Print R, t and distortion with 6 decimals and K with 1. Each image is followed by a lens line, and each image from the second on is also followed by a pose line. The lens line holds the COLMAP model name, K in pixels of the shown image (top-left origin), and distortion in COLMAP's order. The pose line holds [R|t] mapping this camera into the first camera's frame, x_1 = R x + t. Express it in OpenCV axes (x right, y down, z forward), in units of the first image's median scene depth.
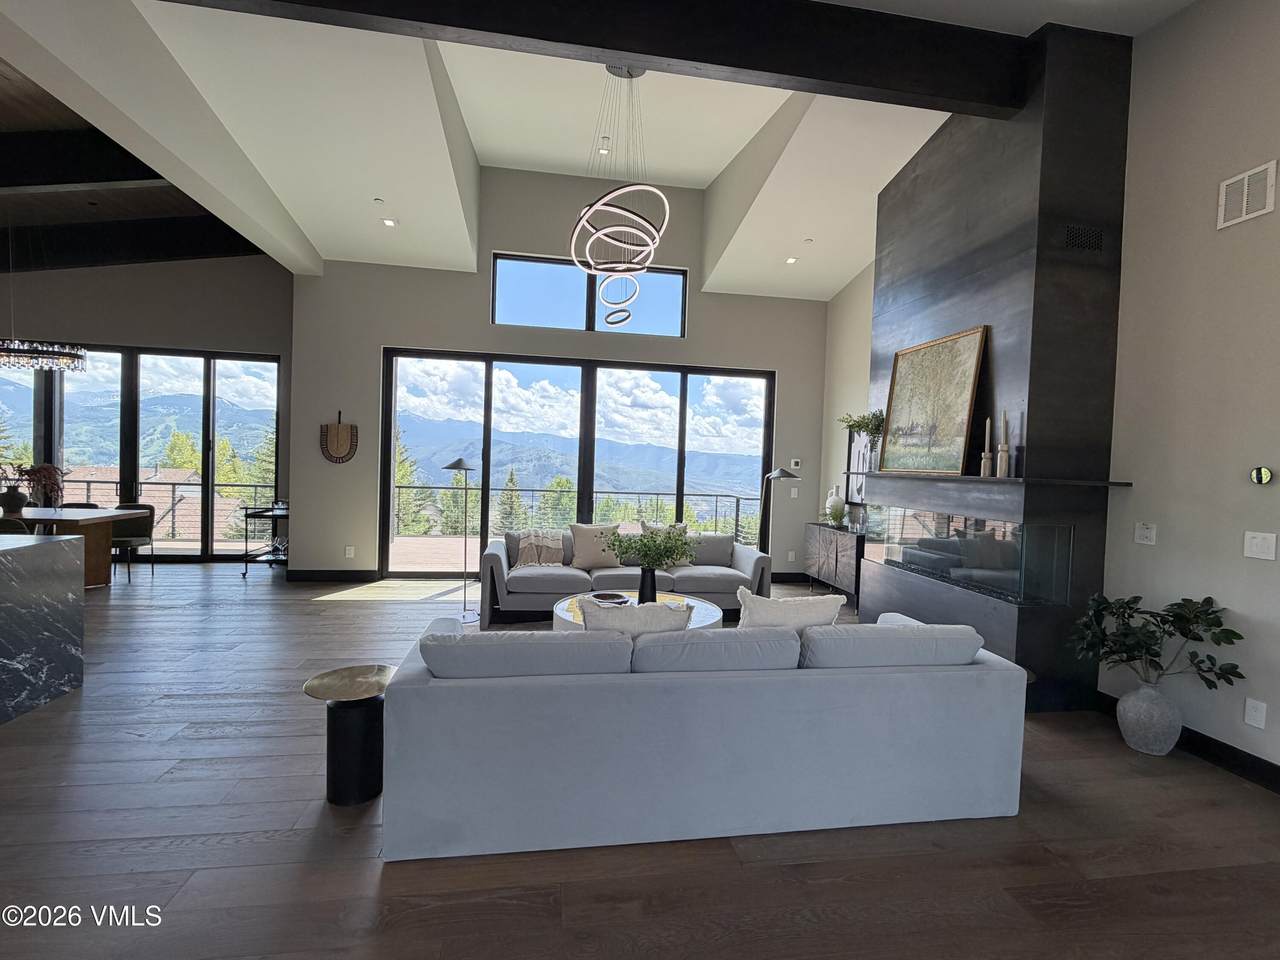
lens RADIAL K [[598.1, 0, 640.0], [0, 598.1, 480.0], [0, 0, 1]] dist [-0.011901, 0.011118]
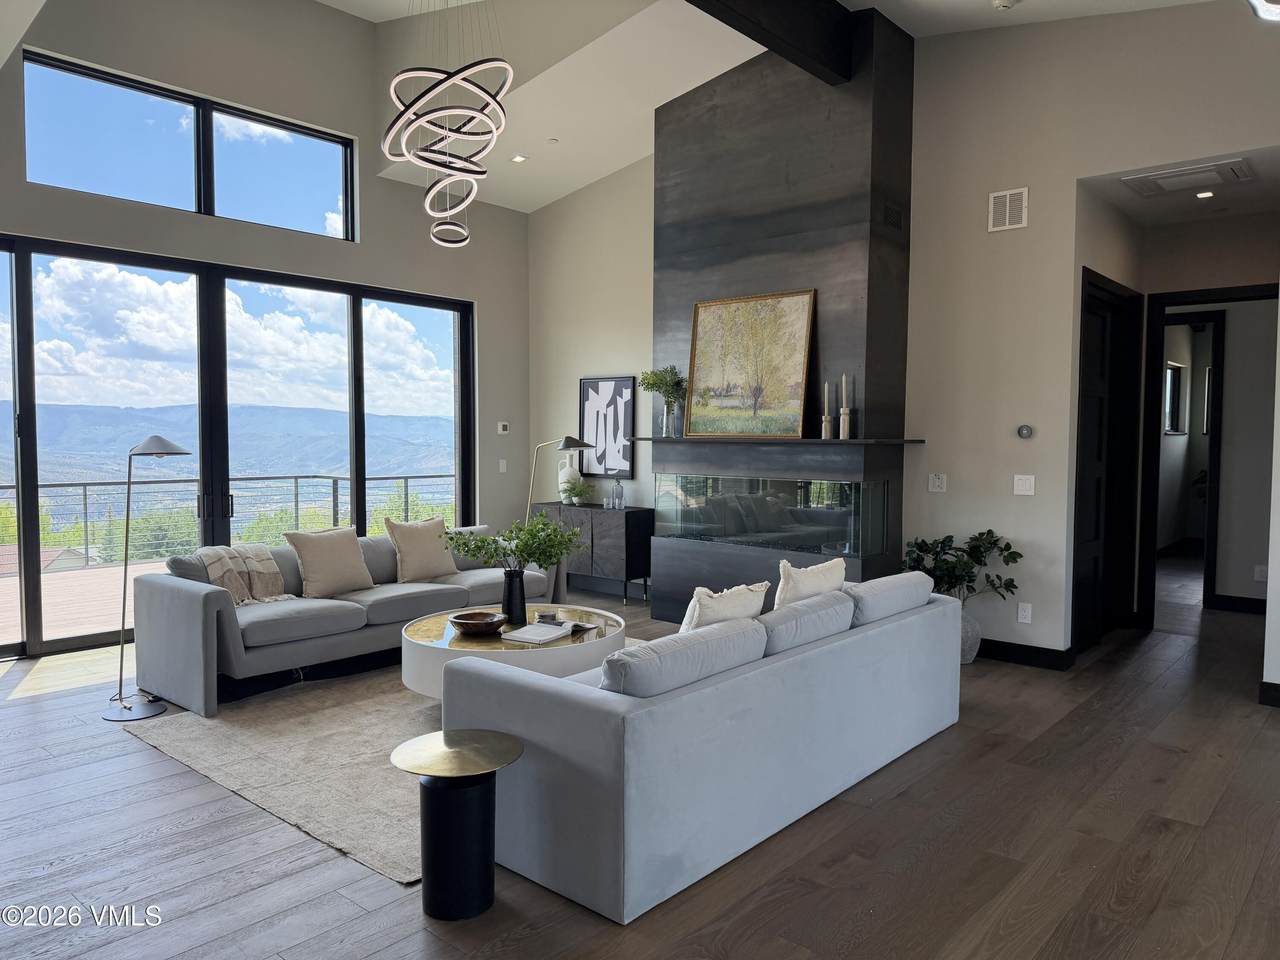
lens RADIAL K [[908.3, 0, 640.0], [0, 908.3, 480.0], [0, 0, 1]] dist [0.123806, -0.153524]
pose [[0.763701, -0.062817, 0.642507, -0.558173], [0.037527, 0.997891, 0.052957, -0.024793], [-0.644478, -0.016332, 0.764448, -0.001393]]
